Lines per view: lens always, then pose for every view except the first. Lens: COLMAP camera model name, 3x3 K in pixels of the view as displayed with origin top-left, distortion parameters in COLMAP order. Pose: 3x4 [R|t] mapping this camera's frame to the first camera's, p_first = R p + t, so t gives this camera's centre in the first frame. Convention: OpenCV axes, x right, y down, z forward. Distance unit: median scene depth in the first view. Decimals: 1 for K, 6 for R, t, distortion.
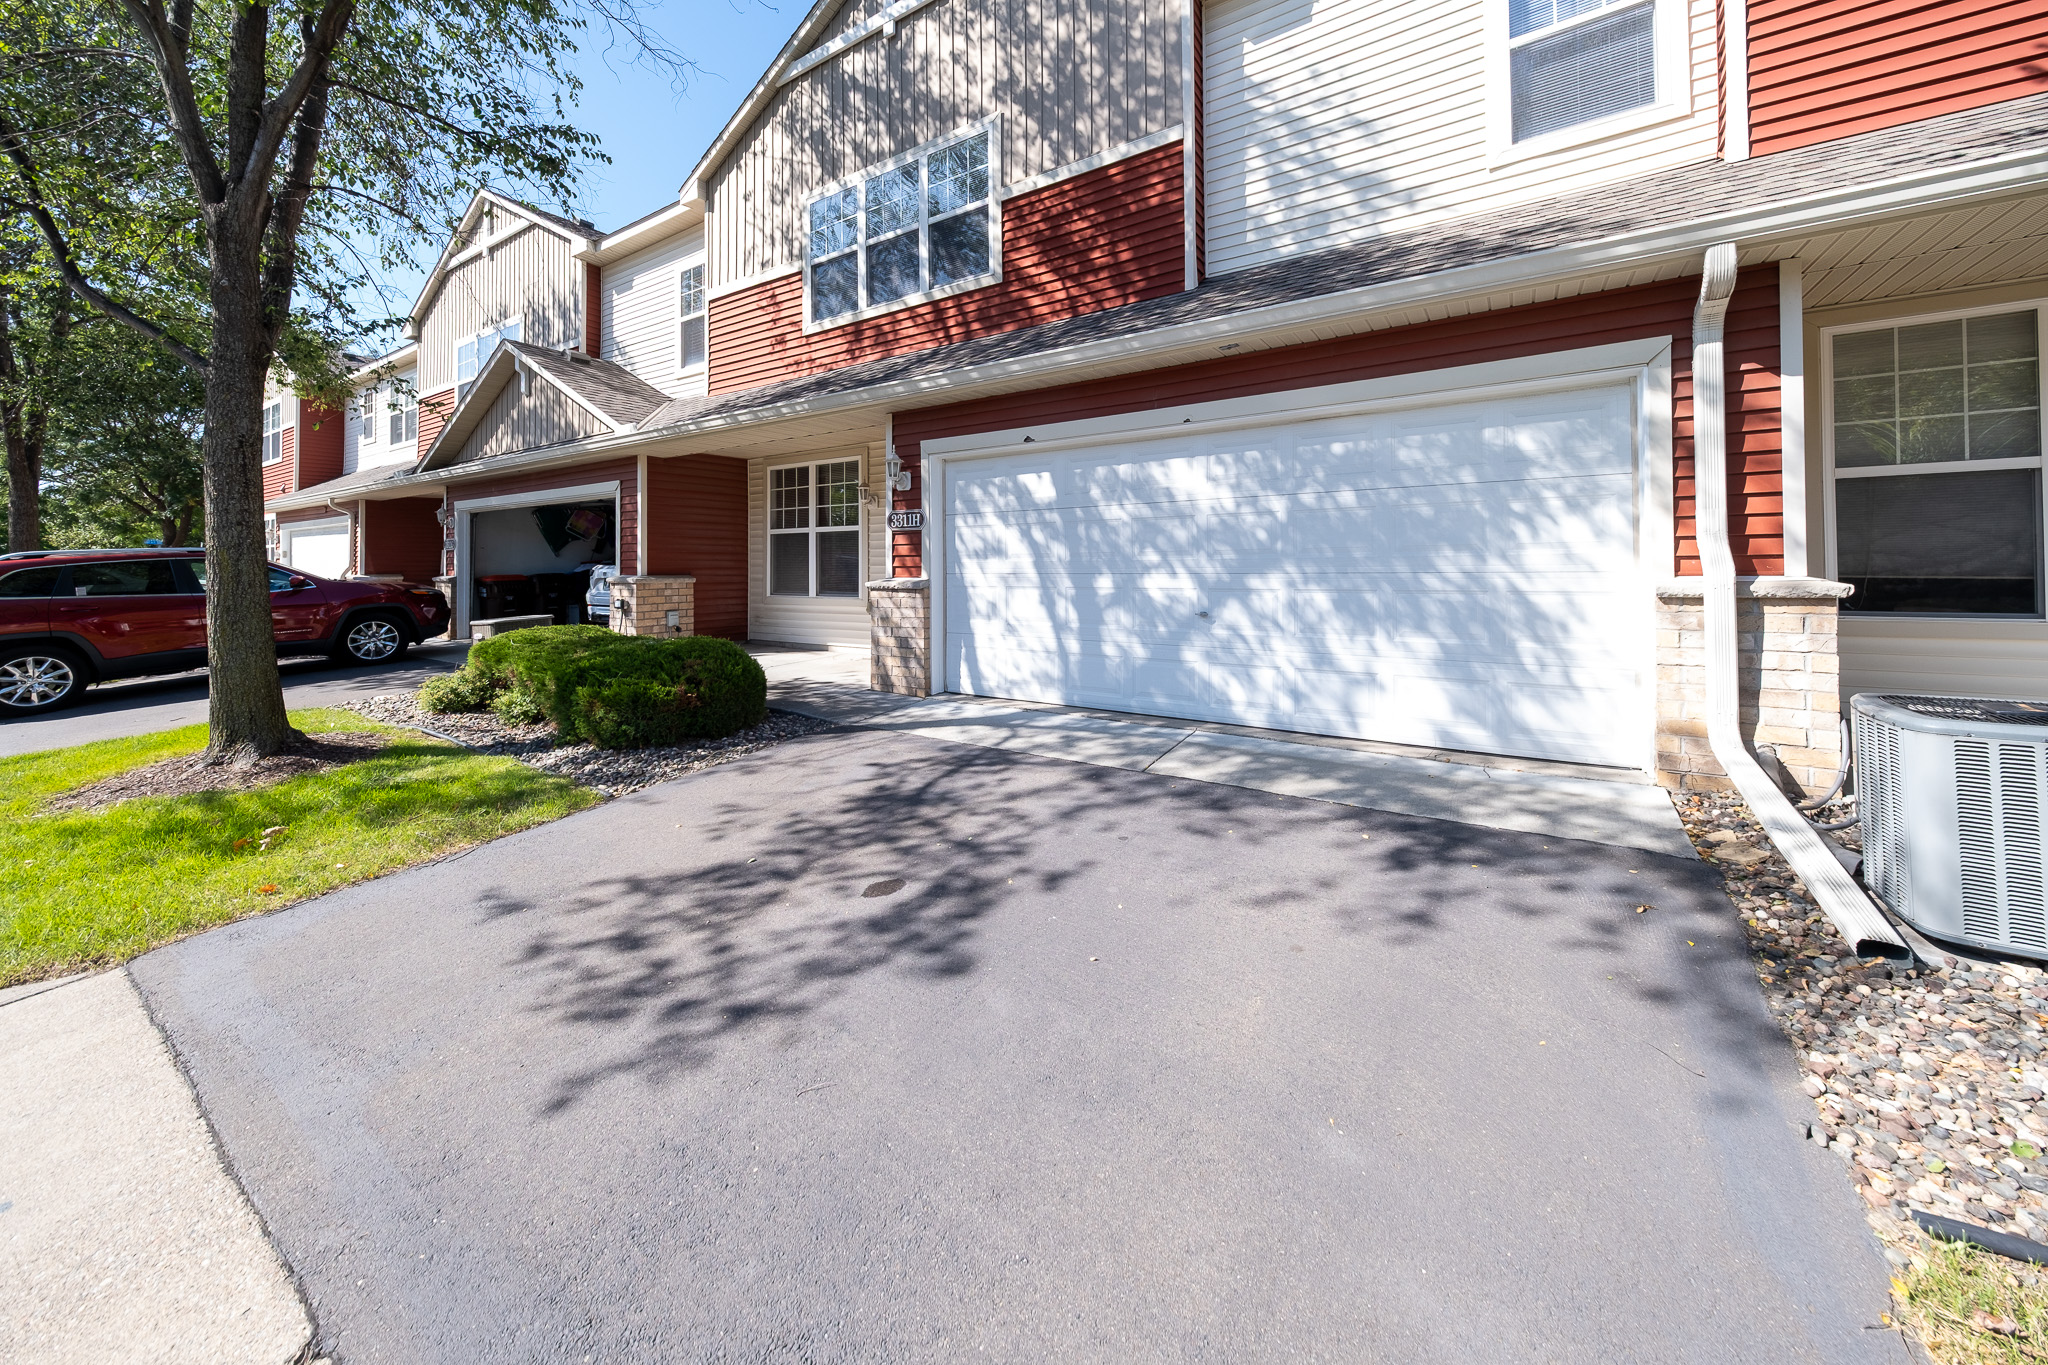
lens RADIAL K [[699.9, 0, 1032.7], [0, 699.9, 556.0], [0, 0, 1]] dist [0.009804, 0.000026]
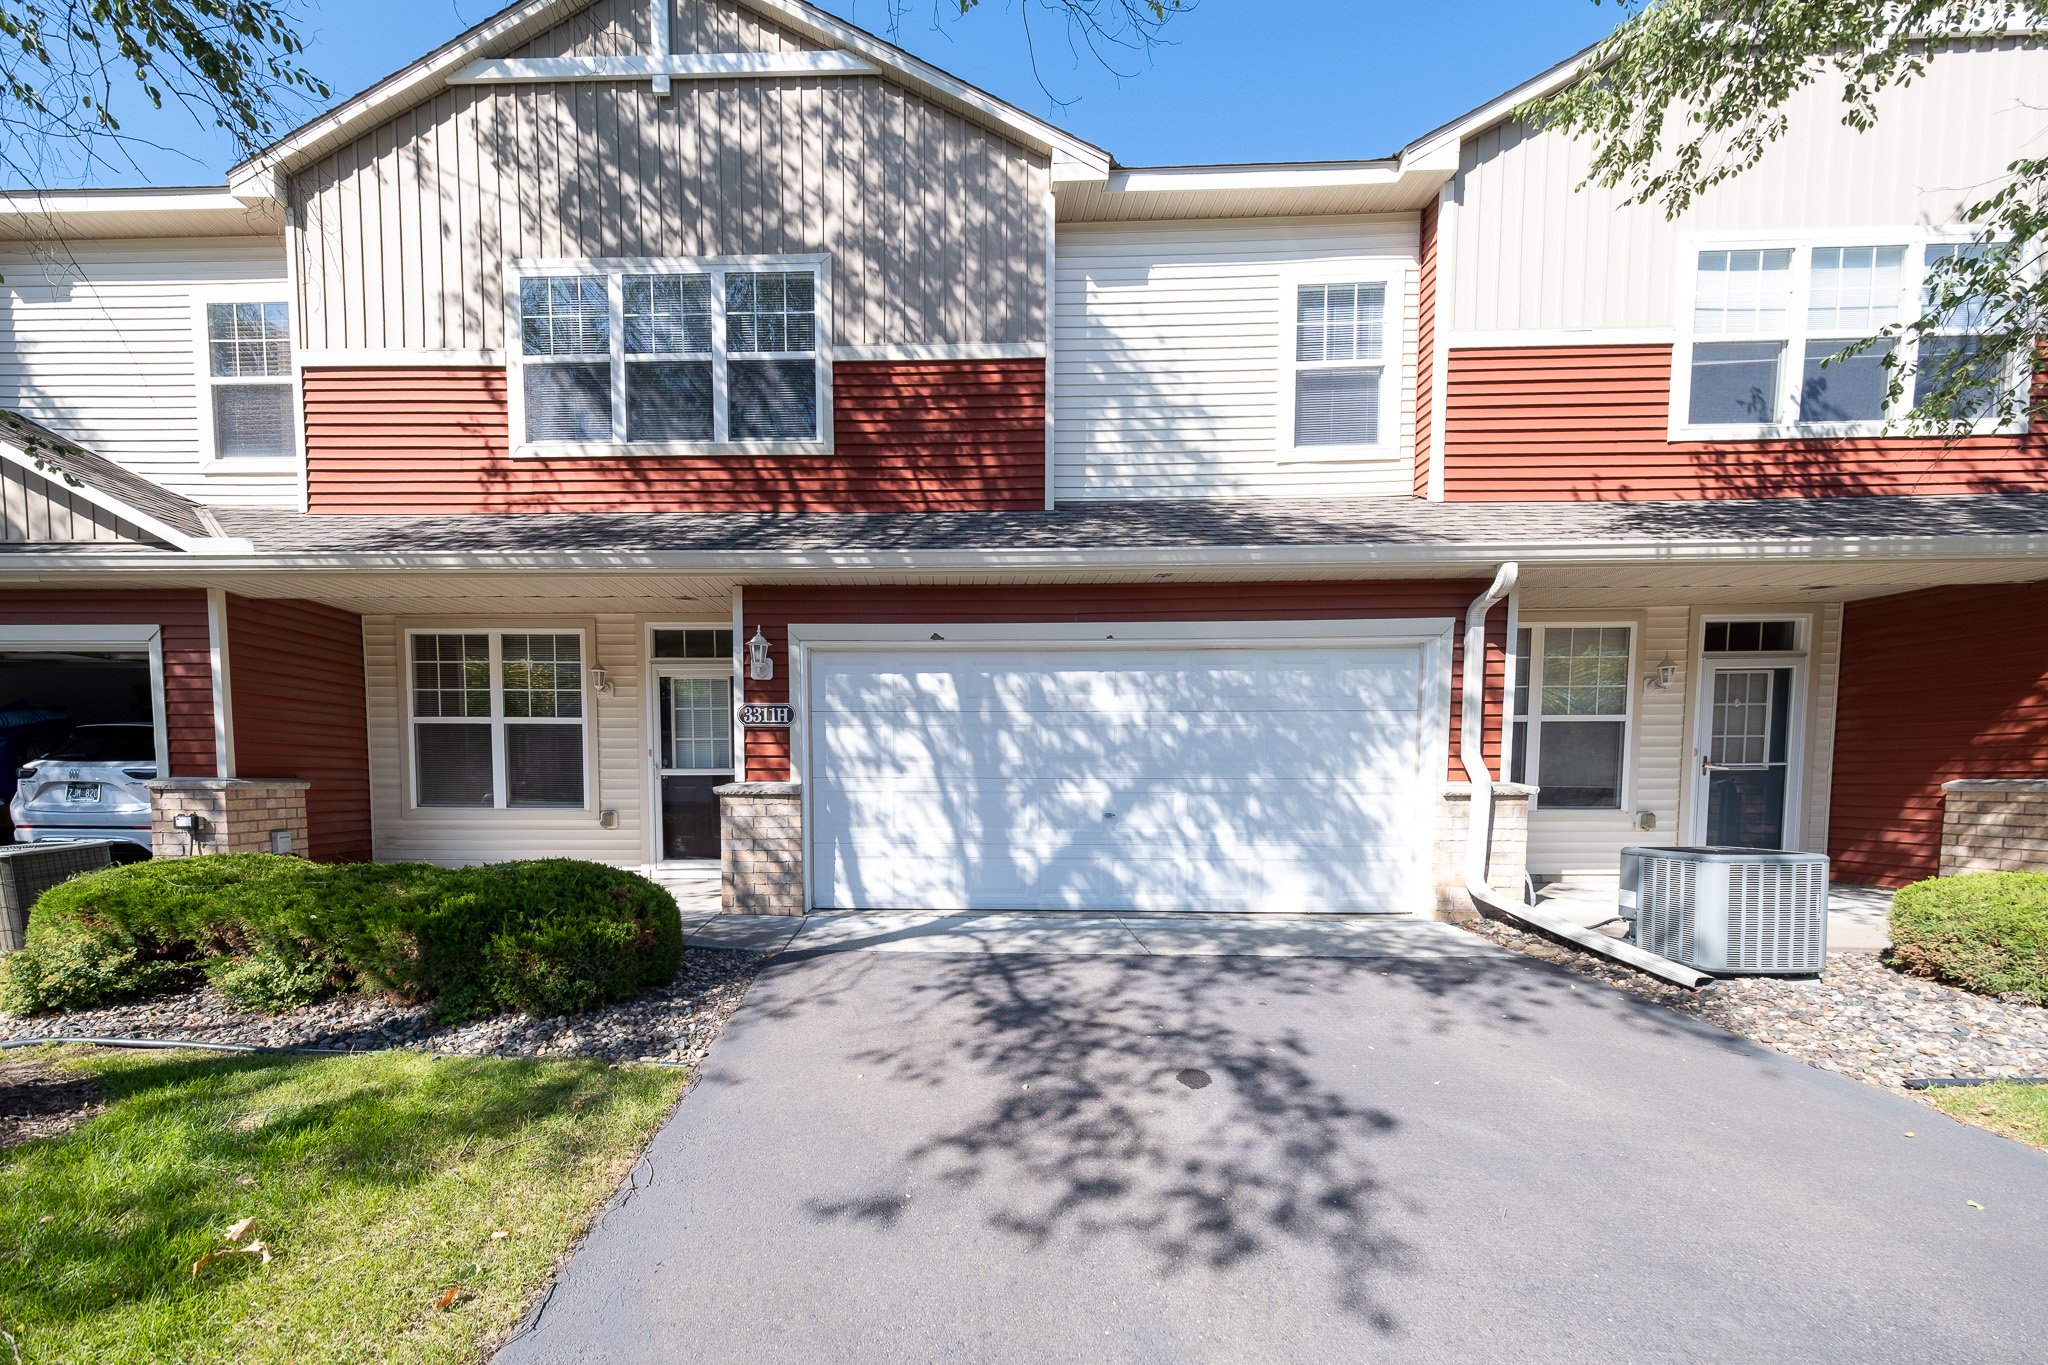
lens RADIAL K [[711.0, 0, 902.7], [0, 711.0, 817.5], [0, 0, 1]] dist [0.001700, -0.000037]
pose [[0.864455, -0.019238, 0.502342, -0.480891], [-0.016936, 0.997586, 0.067349, 0.012471], [-0.502425, -0.066727, 0.862042, 0.153869]]
